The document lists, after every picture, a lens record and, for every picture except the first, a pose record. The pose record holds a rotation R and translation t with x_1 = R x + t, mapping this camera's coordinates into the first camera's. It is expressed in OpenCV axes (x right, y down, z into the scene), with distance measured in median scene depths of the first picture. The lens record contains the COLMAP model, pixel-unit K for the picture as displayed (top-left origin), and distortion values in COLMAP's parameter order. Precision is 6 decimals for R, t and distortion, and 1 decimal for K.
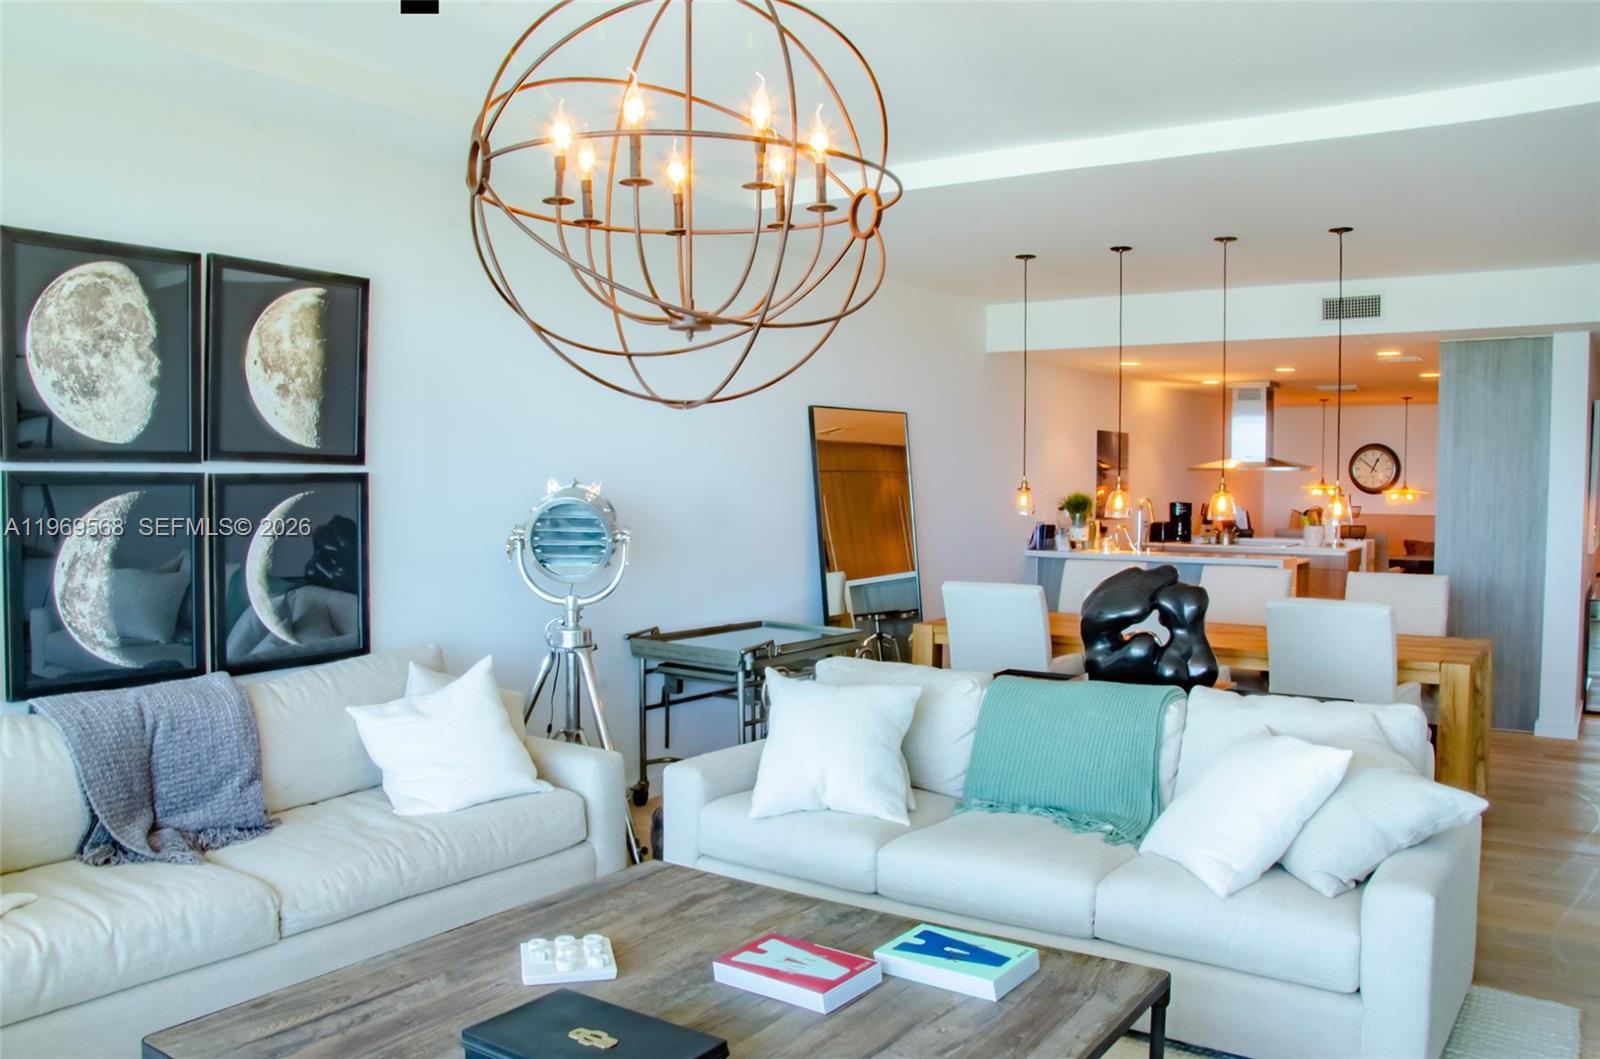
lens RADIAL K [[1262.7, 0, 791.5], [0, 1262.7, 529.9], [0, 0, 1]] dist [-0.145853, 0.097782]
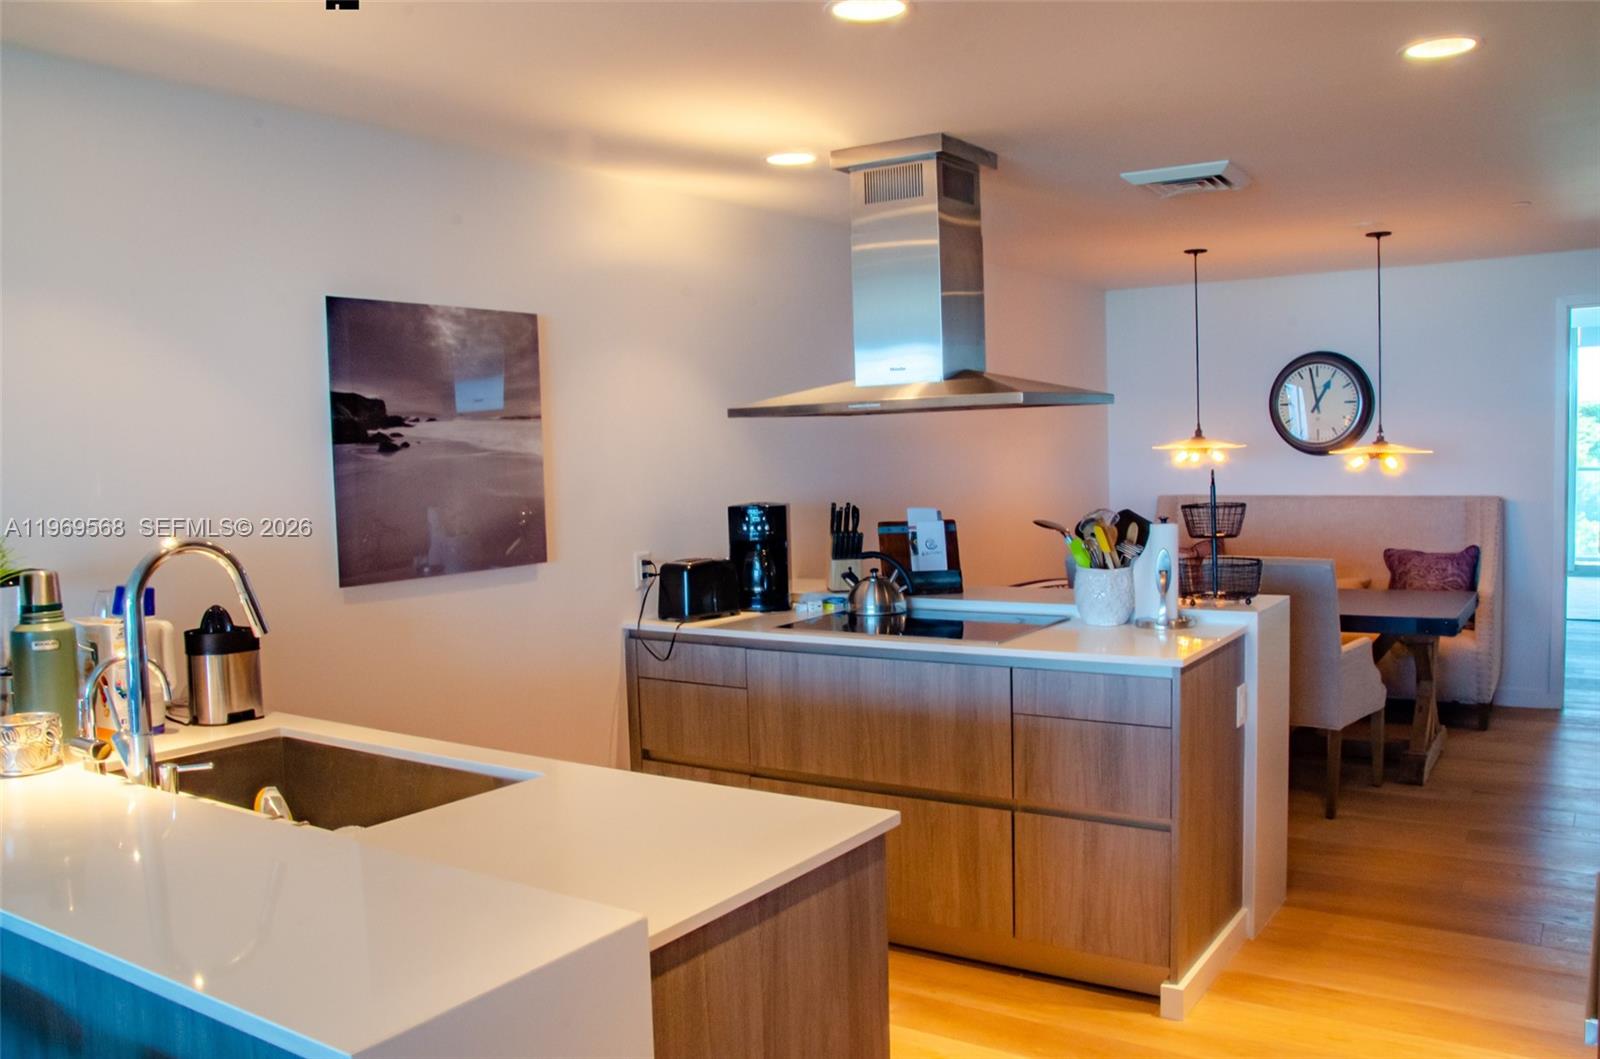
lens RADIAL K [[1262.7, 0, 791.5], [0, 1262.7, 529.9], [0, 0, 1]] dist [-0.145853, 0.097782]
pose [[0.999357, -0.035553, 0.004536, 0.502254], [0.035431, 0.999067, 0.024706, -0.036824], [-0.005411, -0.024529, 0.999684, 0.982590]]
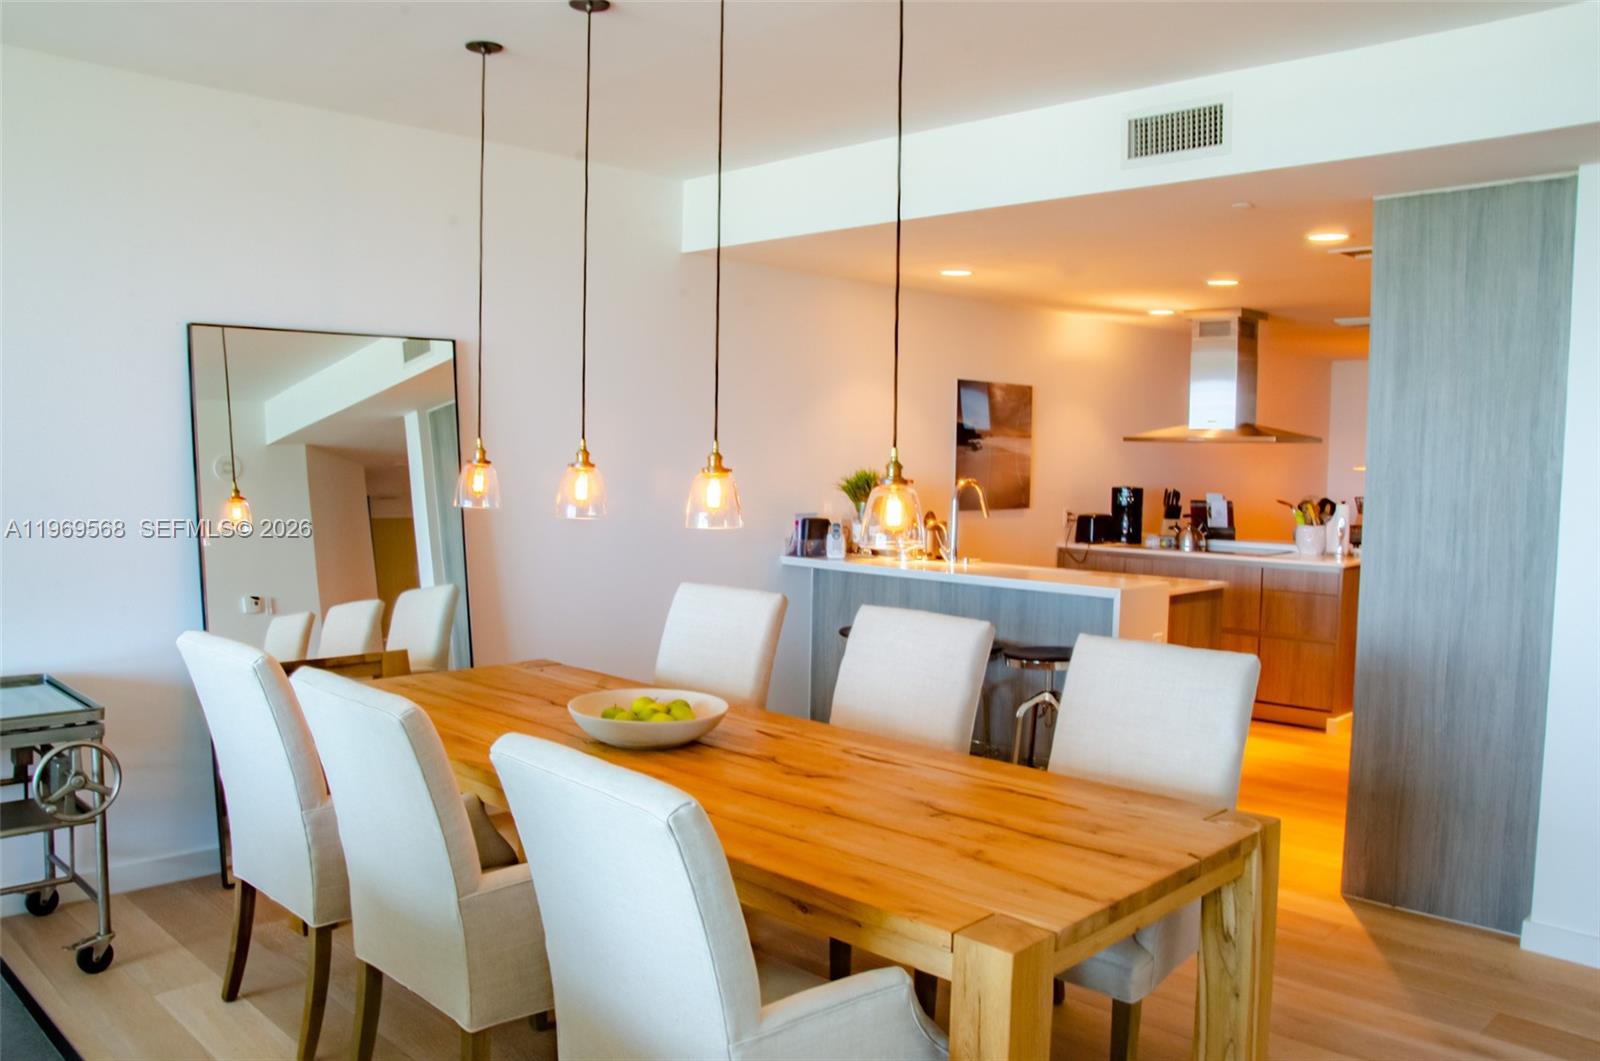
lens RADIAL K [[1262.7, 0, 791.5], [0, 1262.7, 530.9], [0, 0, 1]] dist [-0.145853, 0.097782]
pose [[0.985409, 0.021408, -0.168850, 0.384811], [-0.017883, 0.999590, 0.022367, -0.015403], [0.169259, -0.019021, 0.985388, 0.435214]]
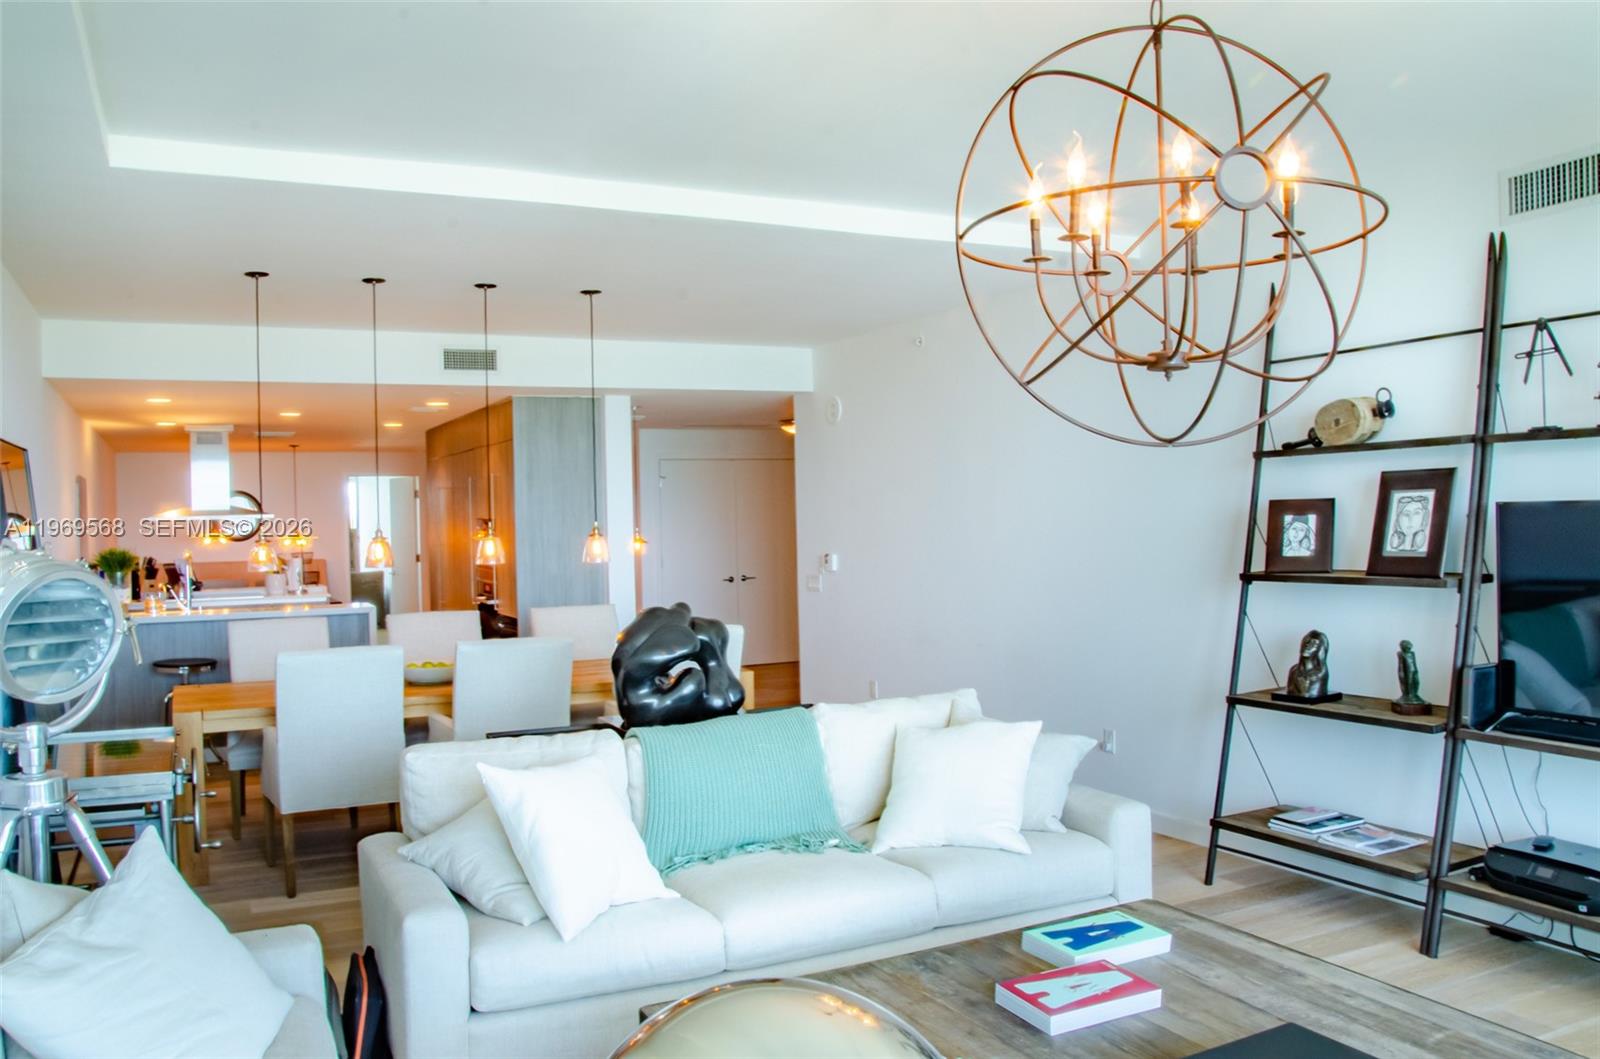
lens RADIAL K [[1262.7, 0, 791.5], [0, 1262.7, 529.9], [0, 0, 1]] dist [-0.145853, 0.097782]
pose [[0.471026, -0.024403, 0.881782, -0.364509], [0.058738, 0.998266, -0.003750, -0.014901], [-0.880161, 0.053561, 0.471643, 0.257056]]
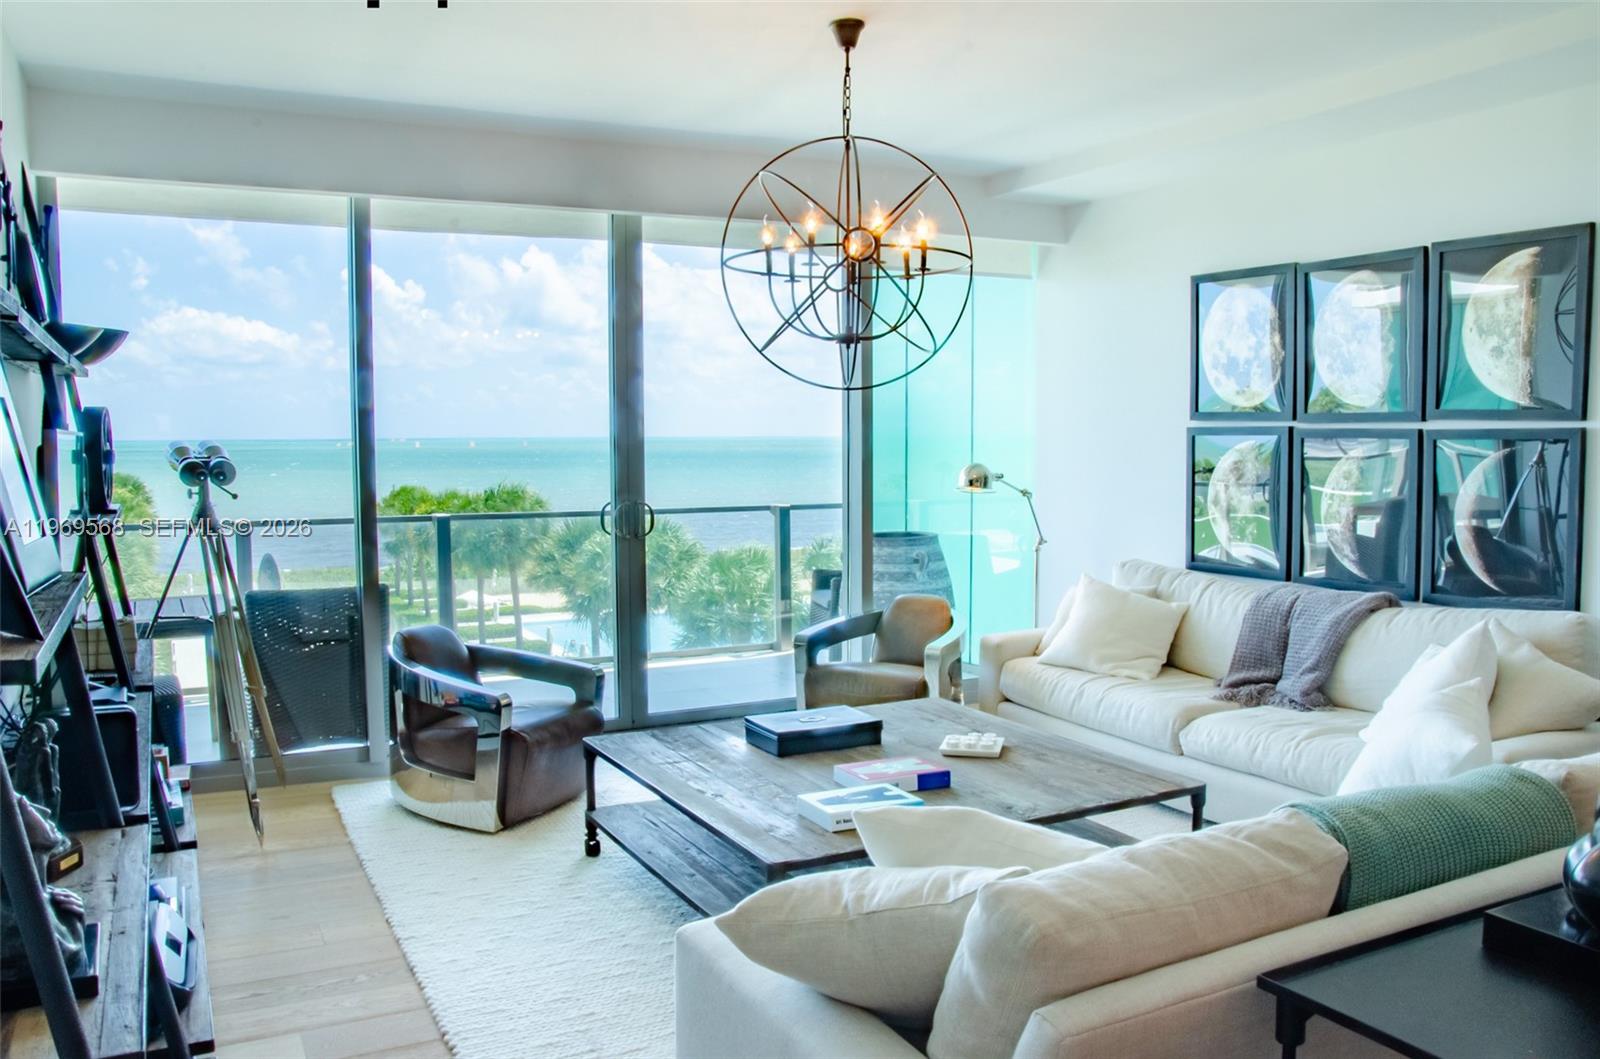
lens RADIAL K [[1262.7, 0, 791.5], [0, 1262.7, 529.9], [0, 0, 1]] dist [-0.145853, 0.097782]
pose [[-0.467678, 0.064342, -0.881554, 0.480041], [-0.032776, 0.995399, 0.090039, -0.019955], [0.883291, 0.071003, -0.463417, 0.563531]]
